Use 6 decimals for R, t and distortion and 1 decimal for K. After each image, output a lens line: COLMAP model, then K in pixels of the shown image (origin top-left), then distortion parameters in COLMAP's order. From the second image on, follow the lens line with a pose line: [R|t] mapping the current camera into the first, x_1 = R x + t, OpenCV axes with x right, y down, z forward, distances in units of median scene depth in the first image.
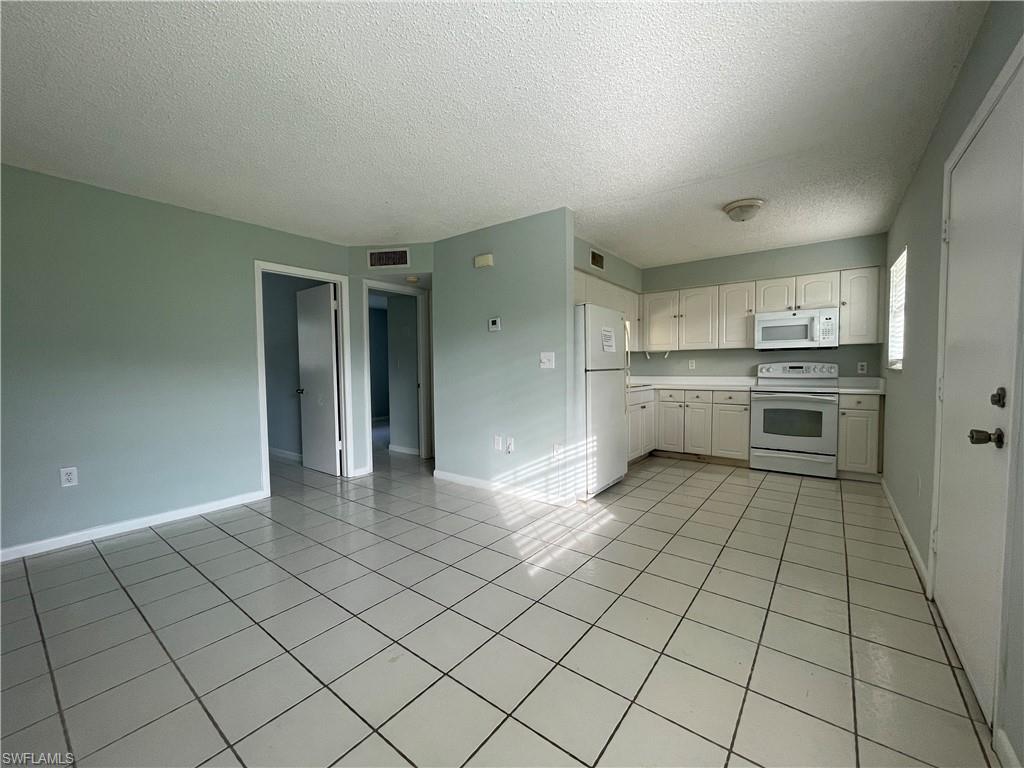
lens RADIAL K [[415.7, 0, 511.9], [0, 415.7, 385.0], [0, 0, 1]] dist [-0.002212, -0.001529]
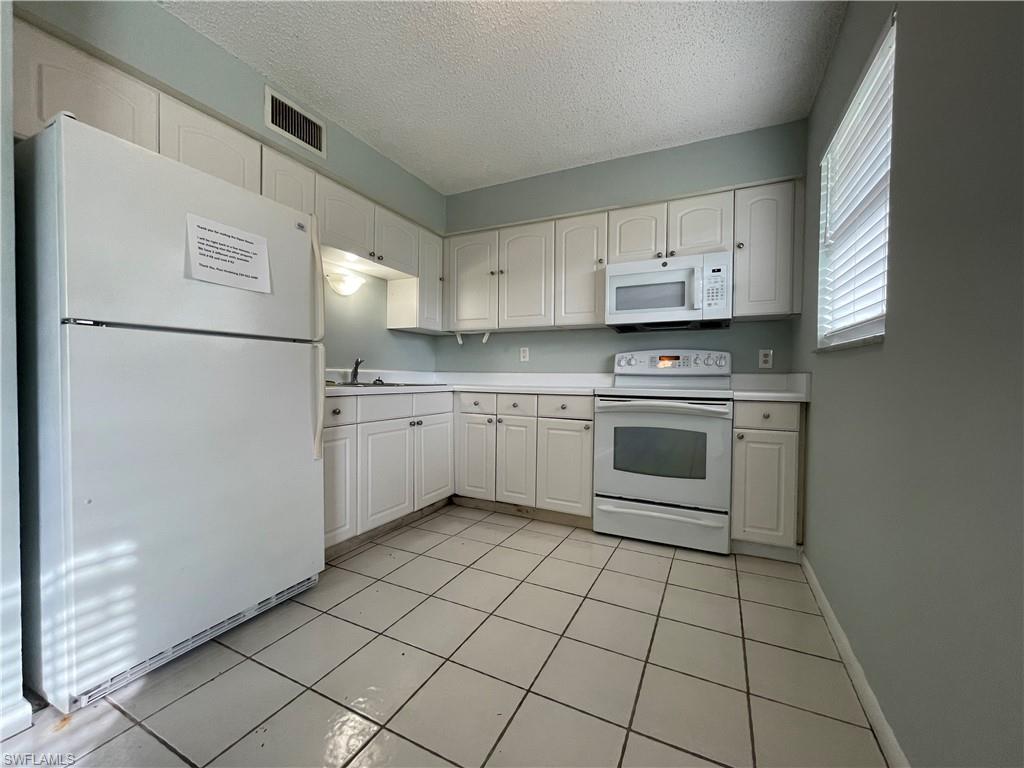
lens RADIAL K [[415.7, 0, 513.0], [0, 415.7, 385.0], [0, 0, 1]] dist [-0.002212, -0.001529]
pose [[0.980728, 0.014448, 0.194841, 0.391774], [-0.010362, 0.999705, -0.021976, 0.015354], [-0.195101, 0.019533, 0.980589, 0.513553]]
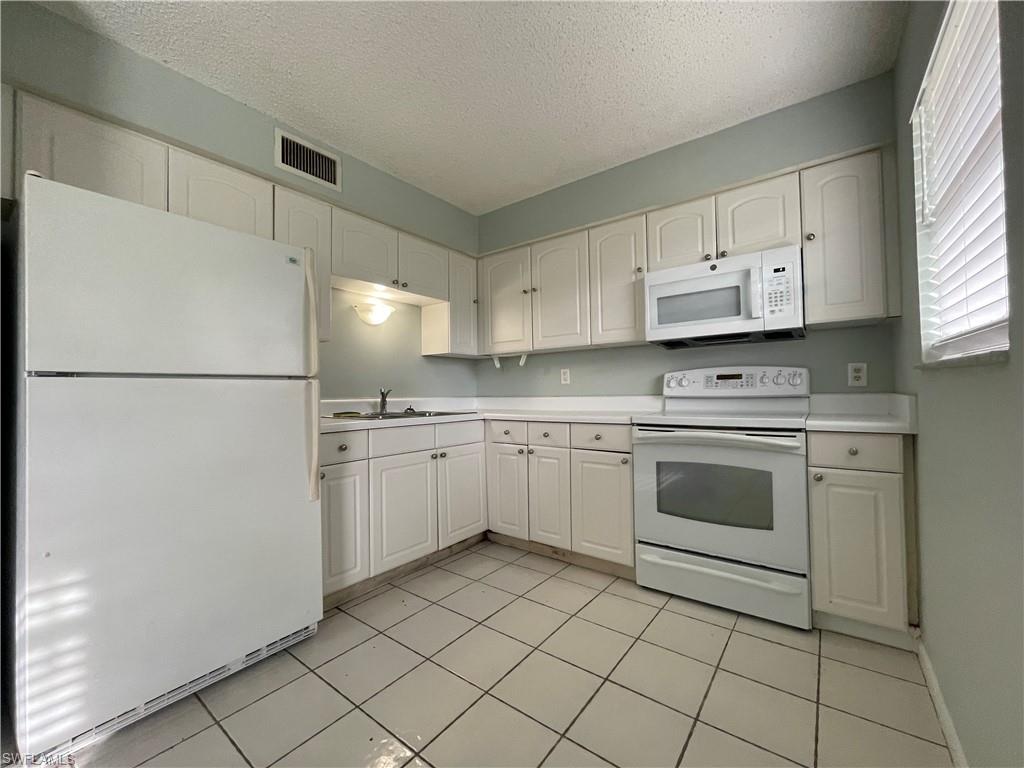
lens RADIAL K [[415.7, 0, 513.0], [0, 415.7, 384.6], [0, 0, 1]] dist [-0.002212, -0.001529]
pose [[0.999963, -0.007283, 0.004640, 0.477052], [0.007553, 0.998098, -0.061186, -0.003439], [-0.004186, 0.061219, 0.998116, 0.562093]]
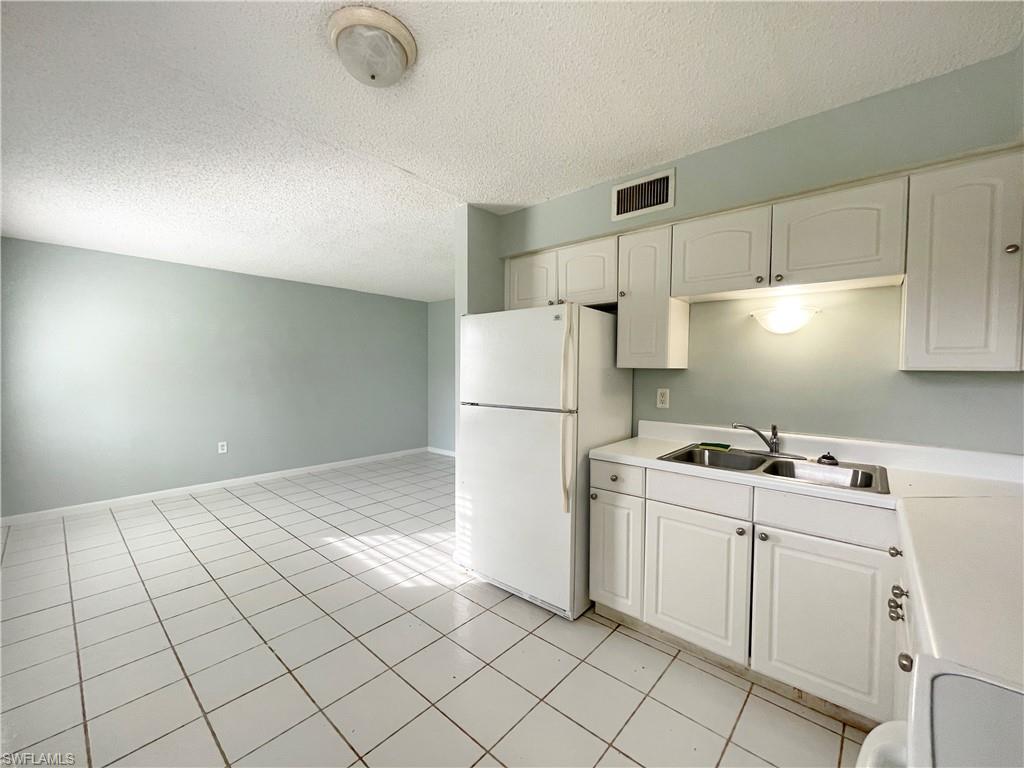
lens RADIAL K [[415.7, 0, 514.1], [0, 415.7, 381.1], [0, 0, 1]] dist [-0.002212, -0.001529]
pose [[-0.059416, 0.036387, -0.997570, 0.787375], [-0.048502, 0.998050, 0.039294, -0.092950], [0.997054, 0.050719, -0.057535, 0.952835]]
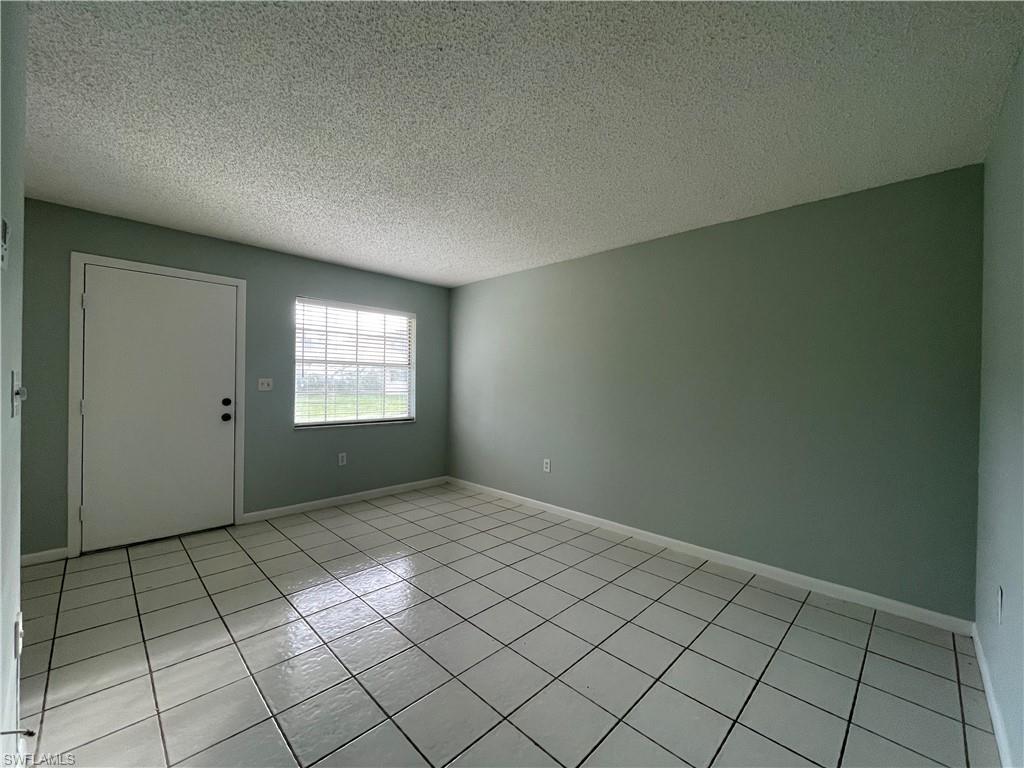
lens RADIAL K [[415.7, 0, 517.9], [0, 415.7, 391.3], [0, 0, 1]] dist [-0.002212, -0.001529]
pose [[-0.991797, 0.010809, 0.127364, -0.327990], [0.017878, 0.998354, 0.054489, -0.047582], [-0.126566, 0.056319, -0.990358, 1.086038]]
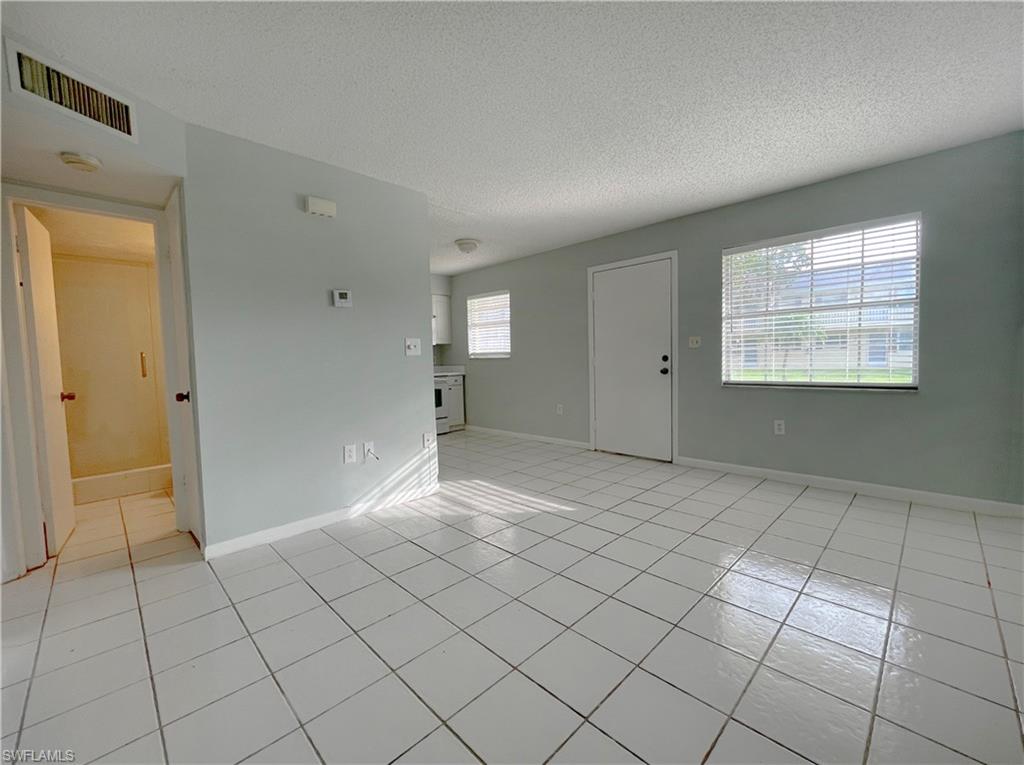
lens RADIAL K [[415.7, 0, 507.9], [0, 415.7, 381.8], [0, 0, 1]] dist [-0.002212, -0.001529]
pose [[0.141685, -0.052477, 0.988520, -0.696063], [0.073587, 0.996389, 0.042348, -0.003970], [-0.987173, 0.066742, 0.145035, 0.554557]]
